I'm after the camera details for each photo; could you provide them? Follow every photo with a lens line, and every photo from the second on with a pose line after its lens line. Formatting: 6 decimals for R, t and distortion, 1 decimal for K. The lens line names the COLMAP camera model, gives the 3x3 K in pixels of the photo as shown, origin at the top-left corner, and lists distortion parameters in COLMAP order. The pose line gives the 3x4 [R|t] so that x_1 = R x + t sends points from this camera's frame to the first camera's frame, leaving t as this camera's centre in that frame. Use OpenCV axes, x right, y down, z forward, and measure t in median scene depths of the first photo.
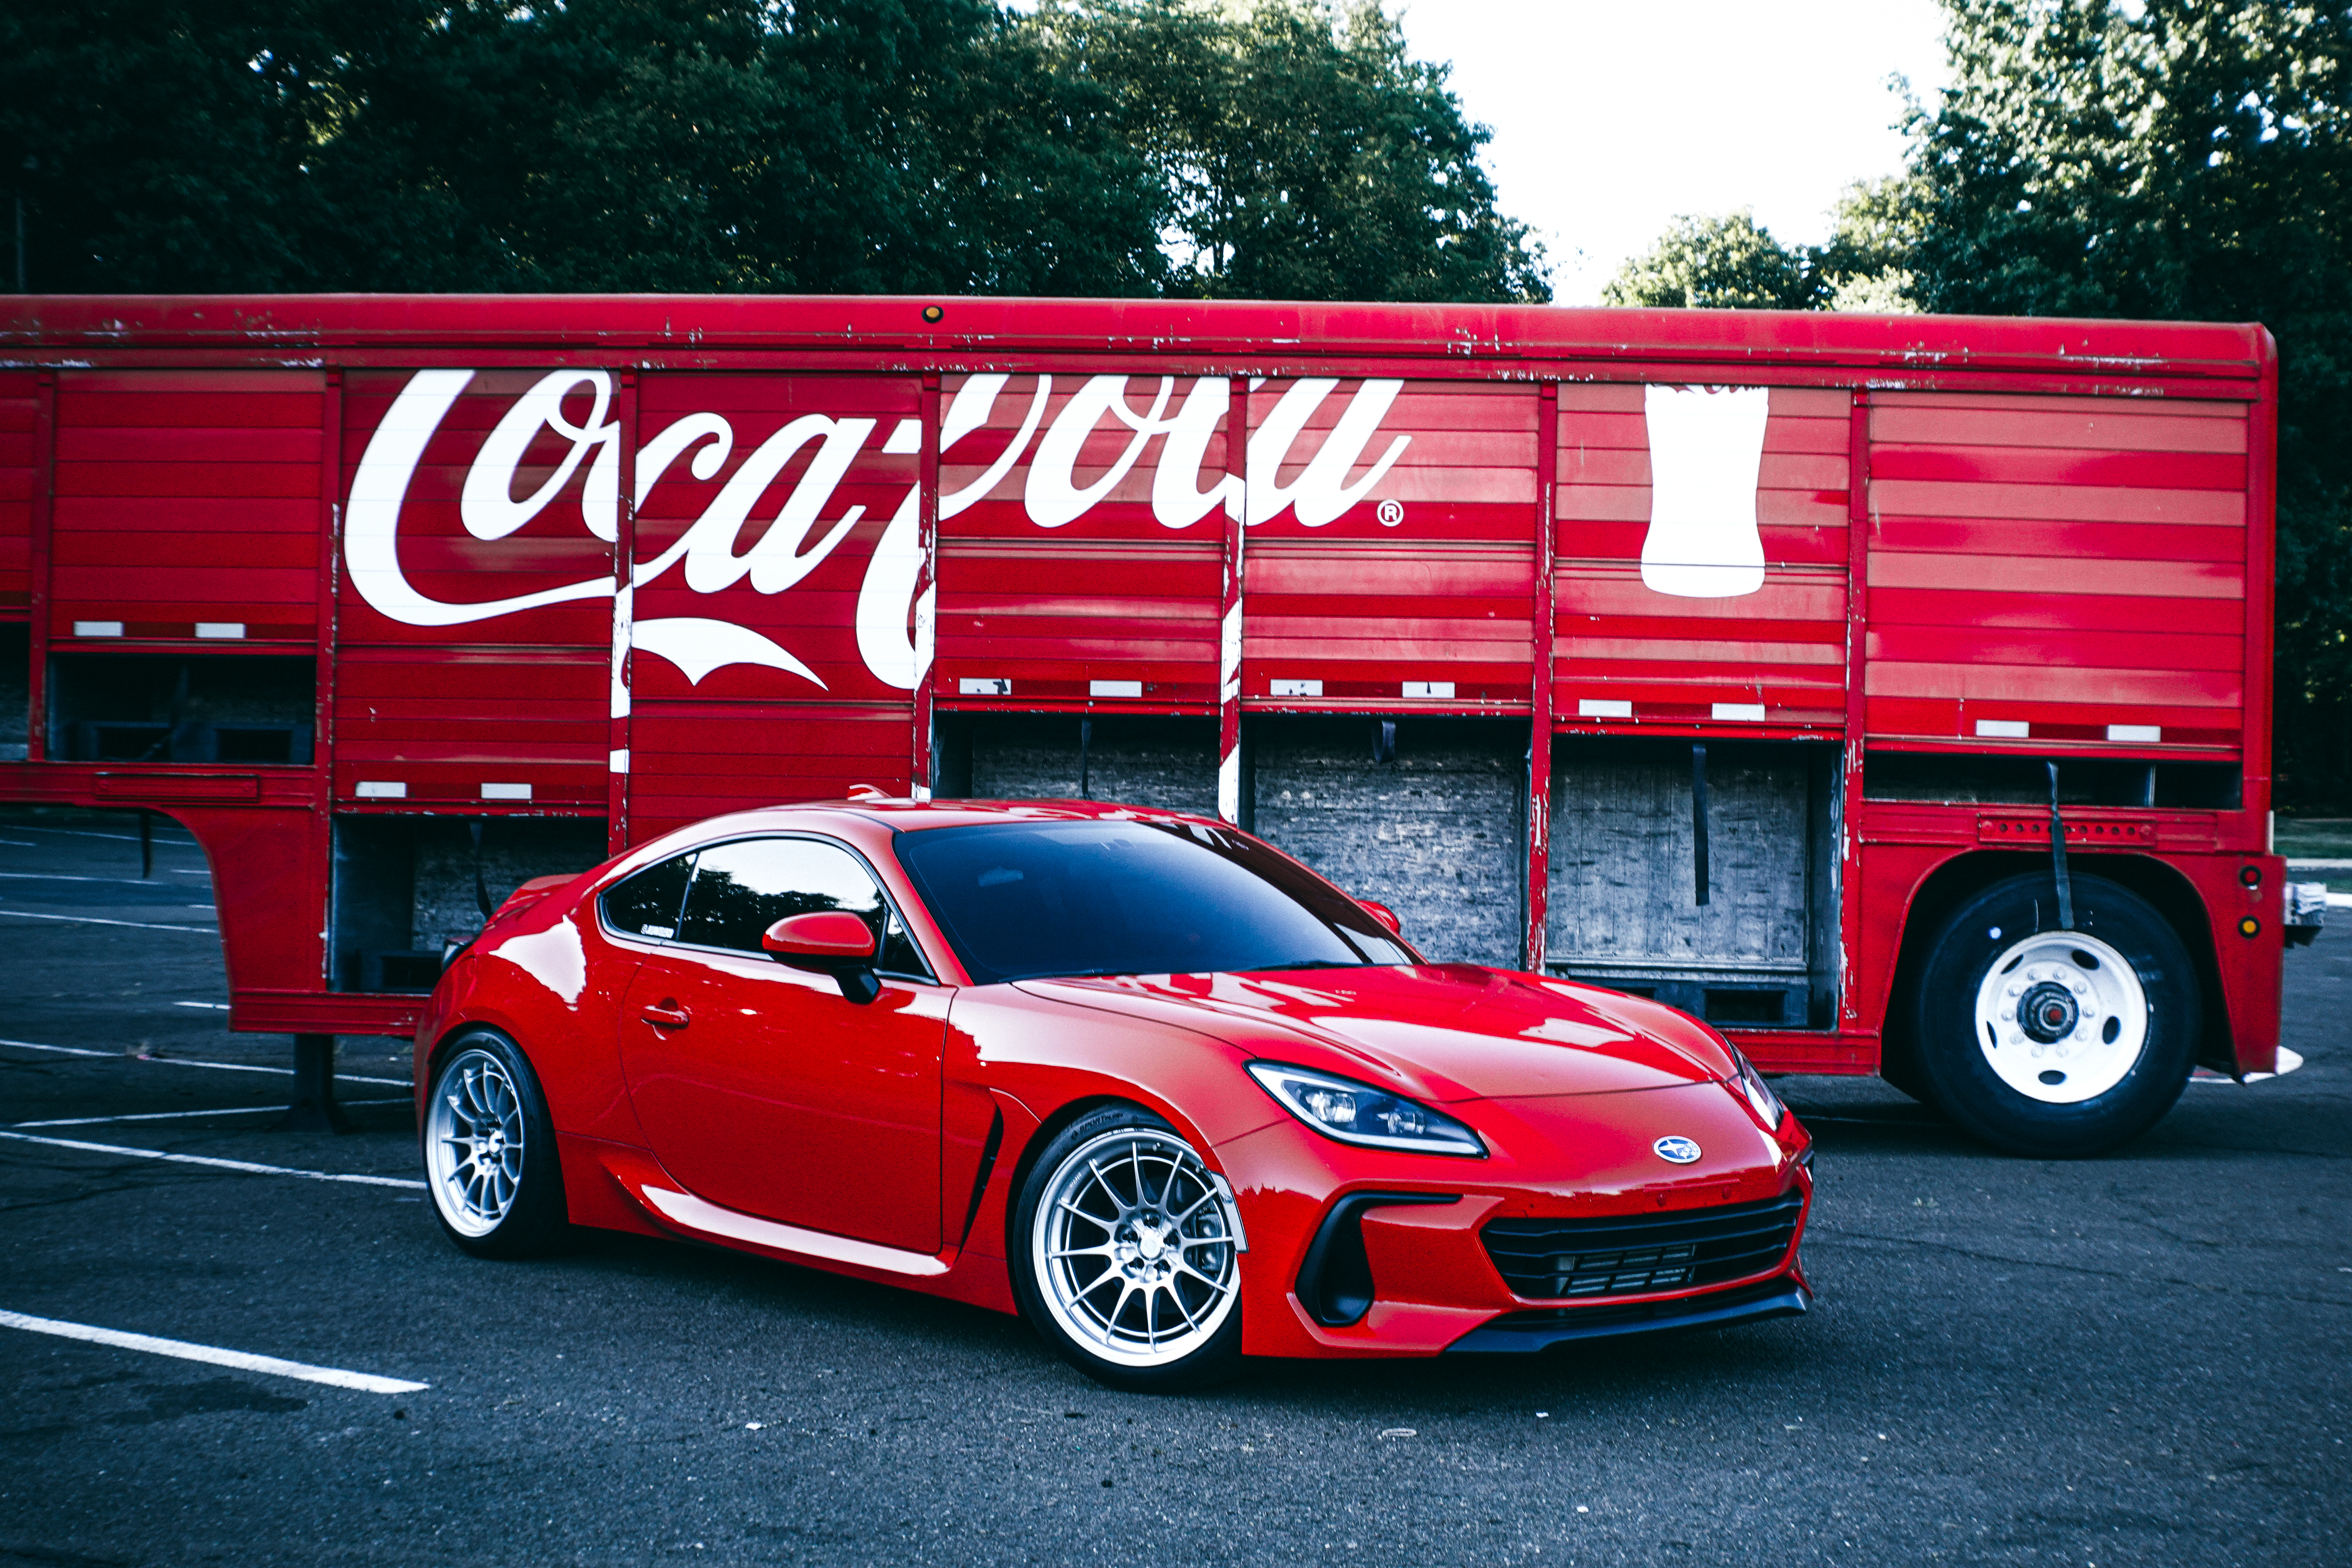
lens RADIAL K [[3622.4, 0, 1171.2], [0, 3622.4, 792.8], [0, 0, 1]] dist [-0.104267, -0.169372]
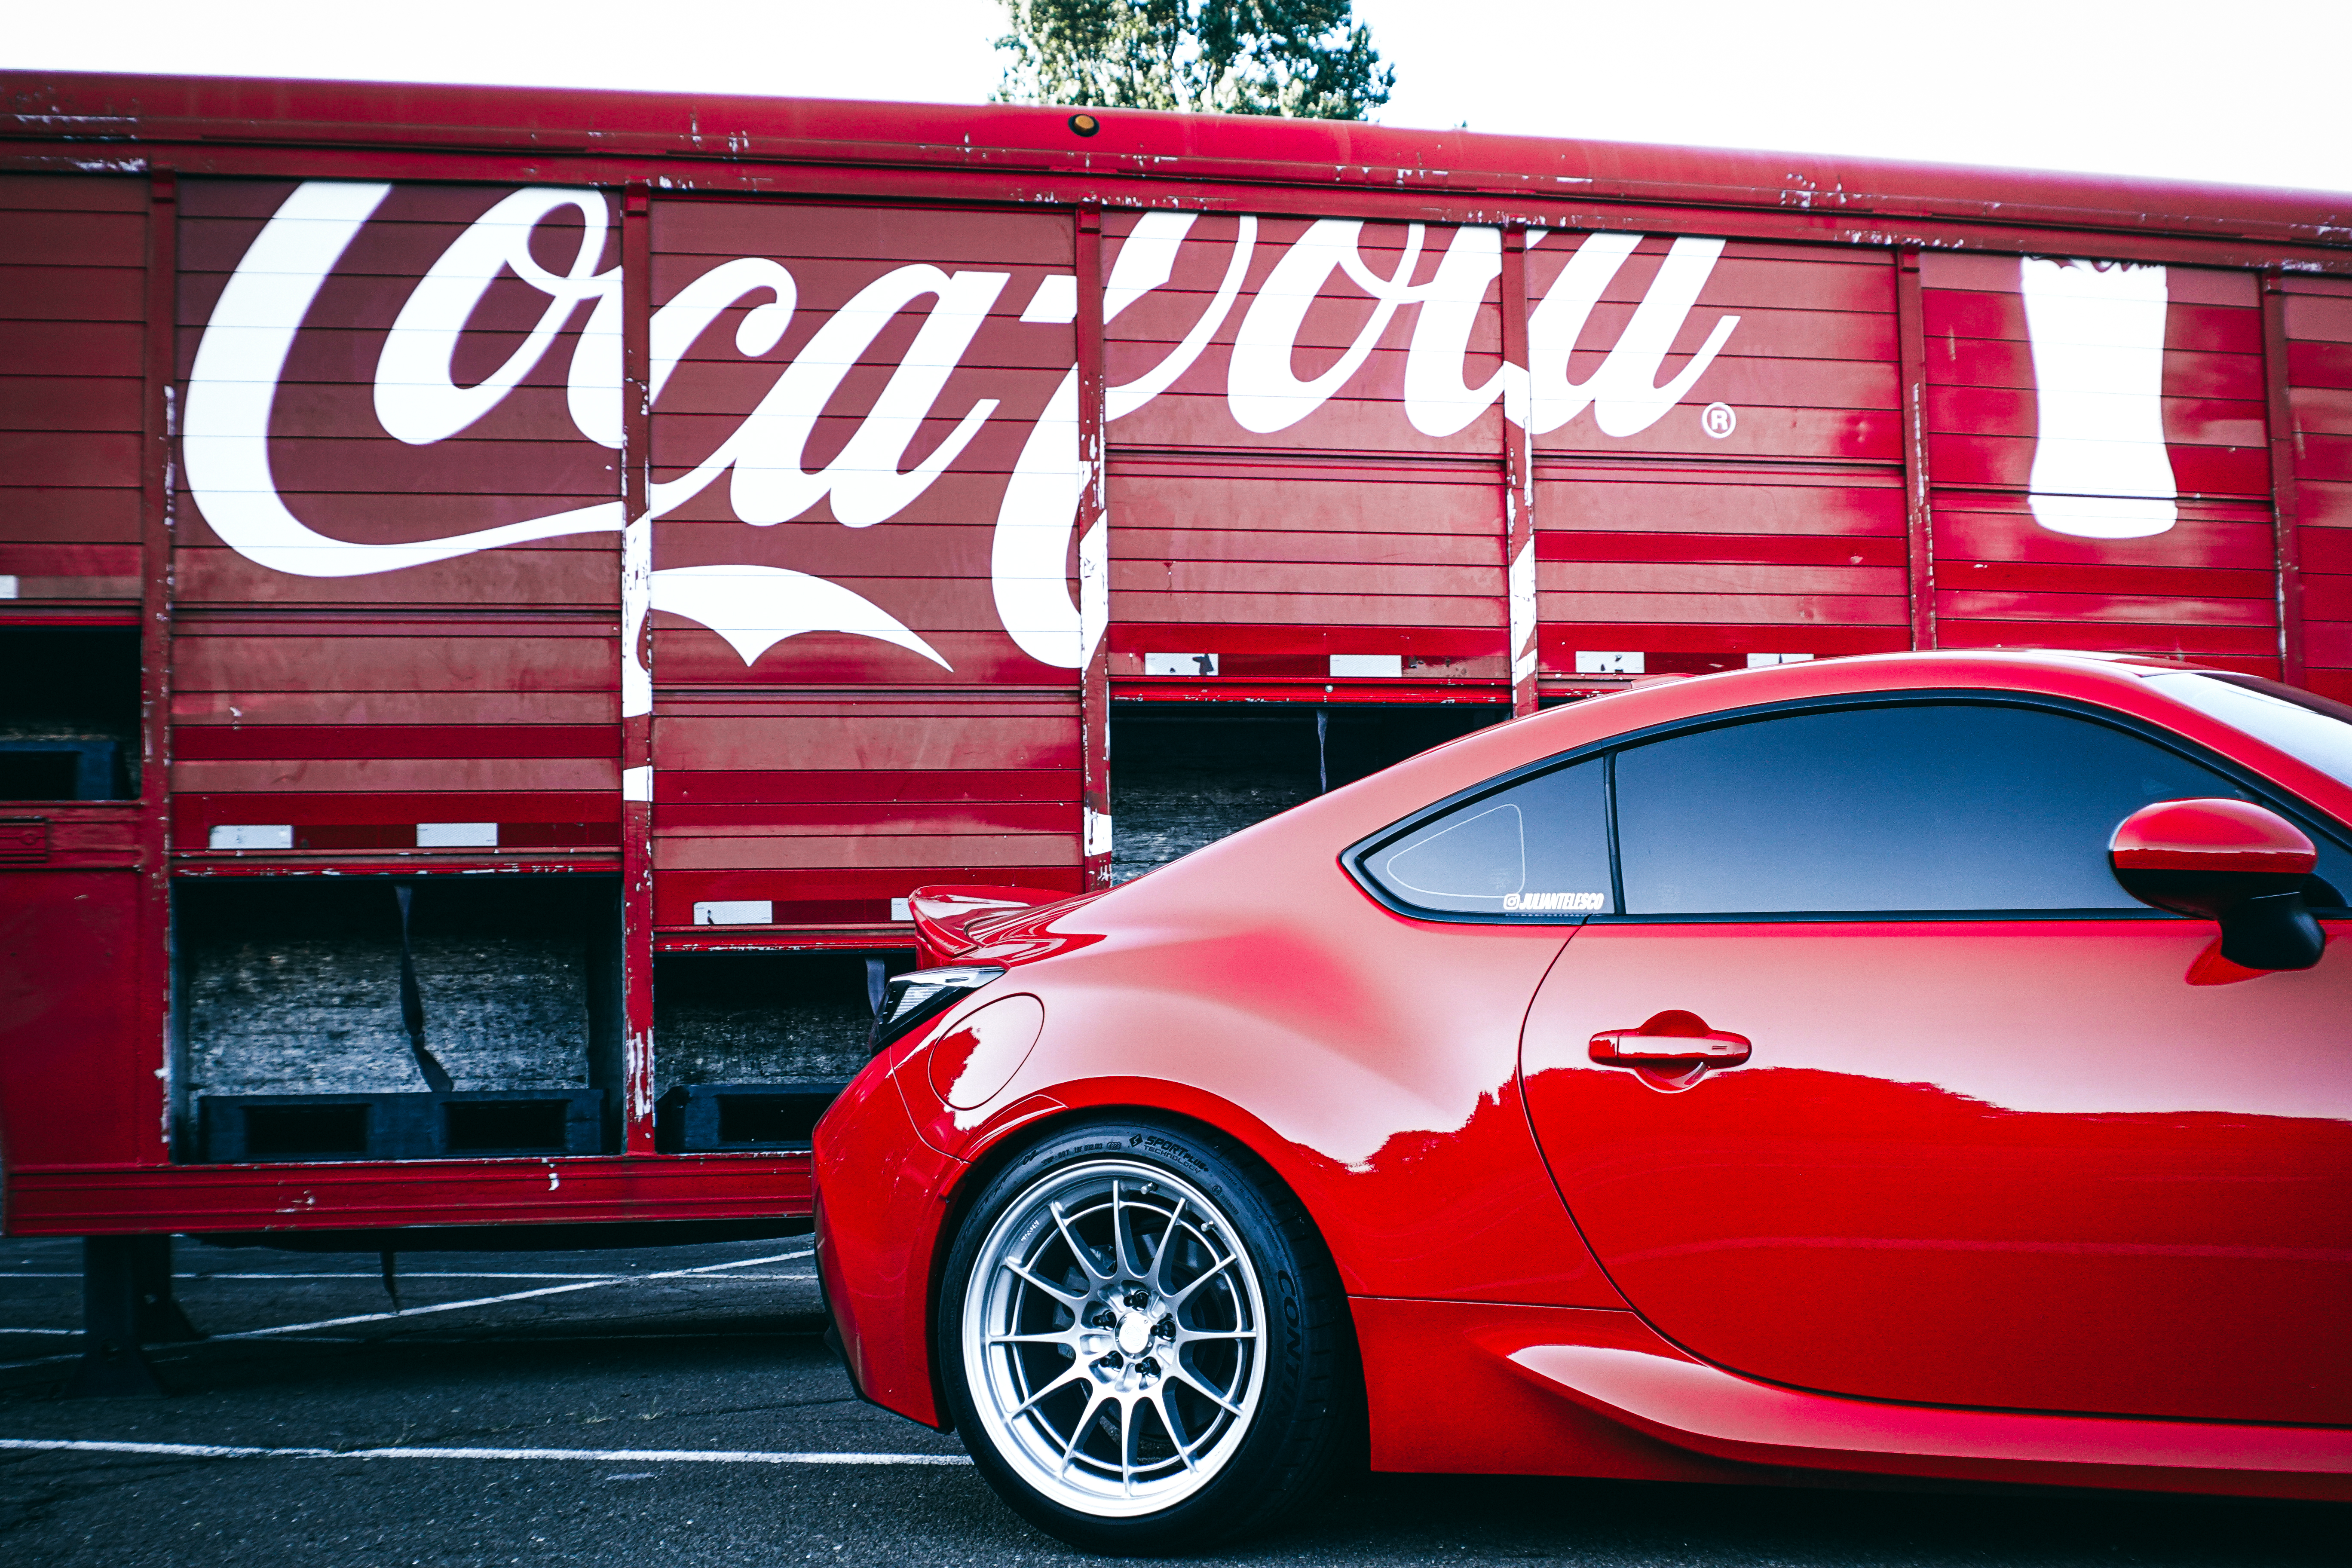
lens RADIAL K [[3485.6, 0, 1189.0], [0, 3485.6, 779.4], [0, 0, 1]] dist [-0.167308, 0.117119]
pose [[0.947396, -0.013868, 0.319764, -0.259867], [0.039764, 0.996421, -0.074598, 0.040938], [-0.317585, 0.083389, 0.944556, 0.385542]]
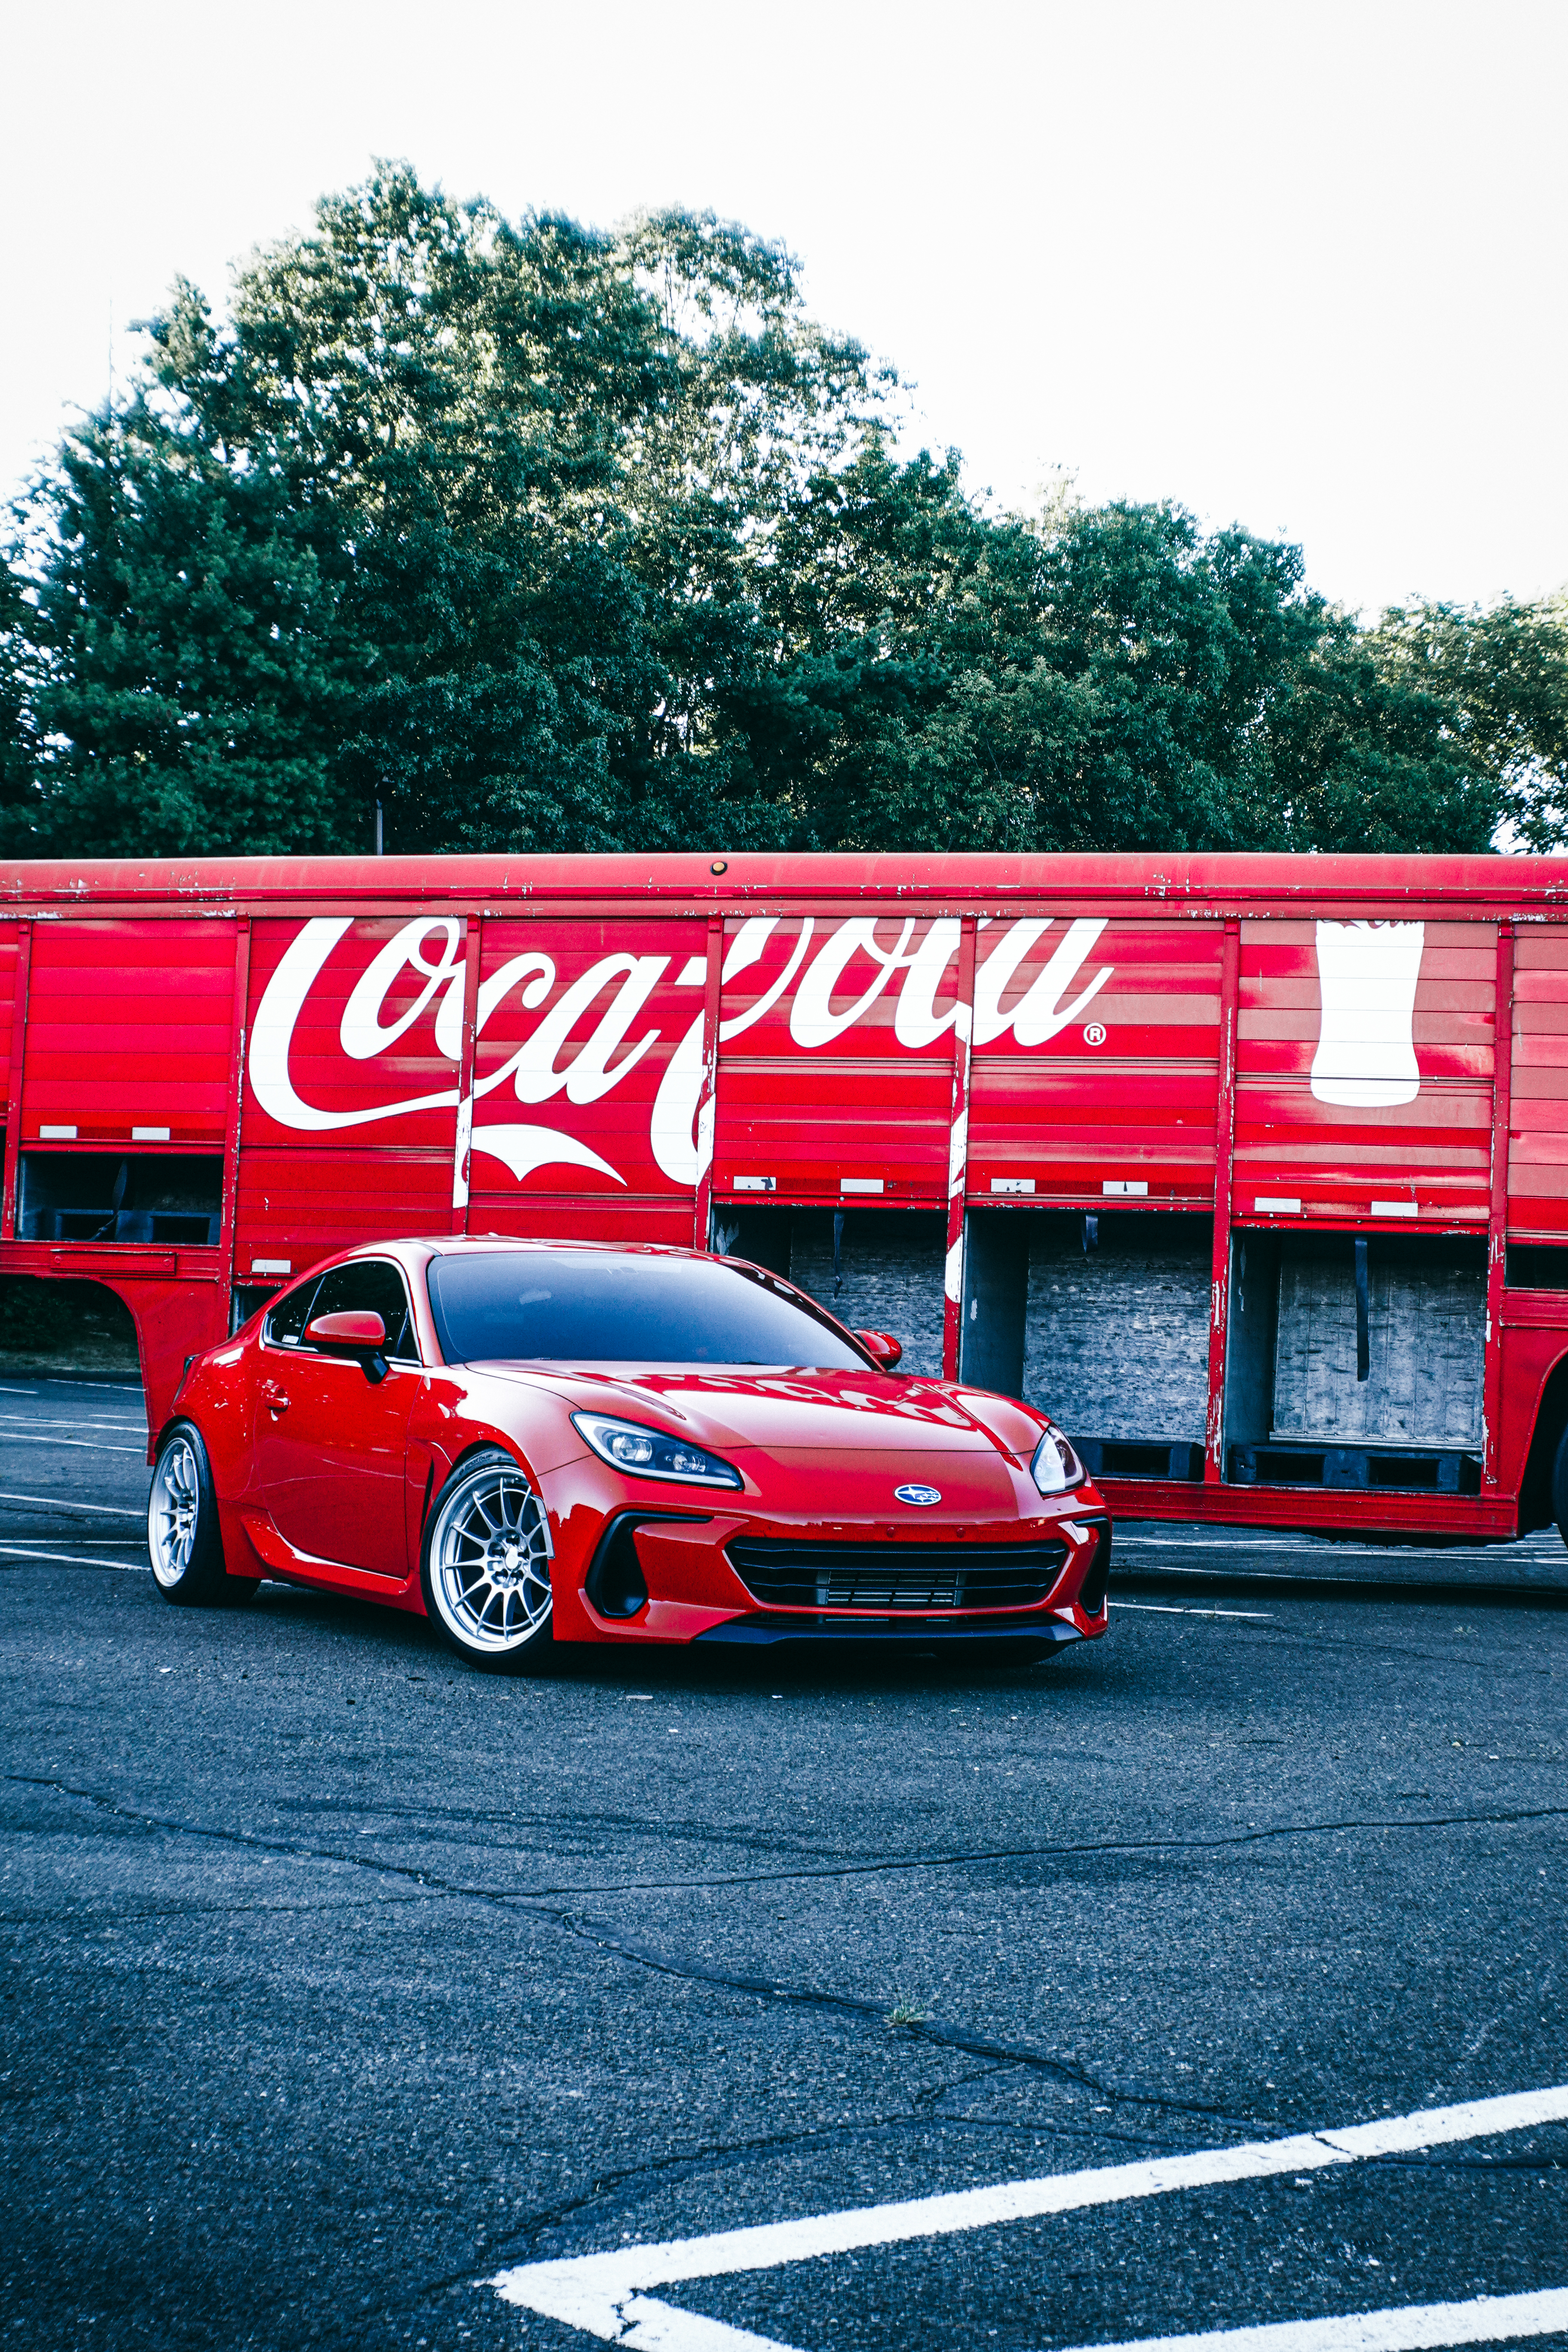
lens RADIAL K [[3610.9, 0, 763.2], [0, 3610.9, 1168.2], [0, 0, 1]] dist [-0.097593, -0.159879]
pose [[0.971211, 0.006091, -0.238142, 0.230162], [-0.021873, 0.997730, -0.063683, 0.040211], [0.237214, 0.067059, 0.969140, -0.132230]]
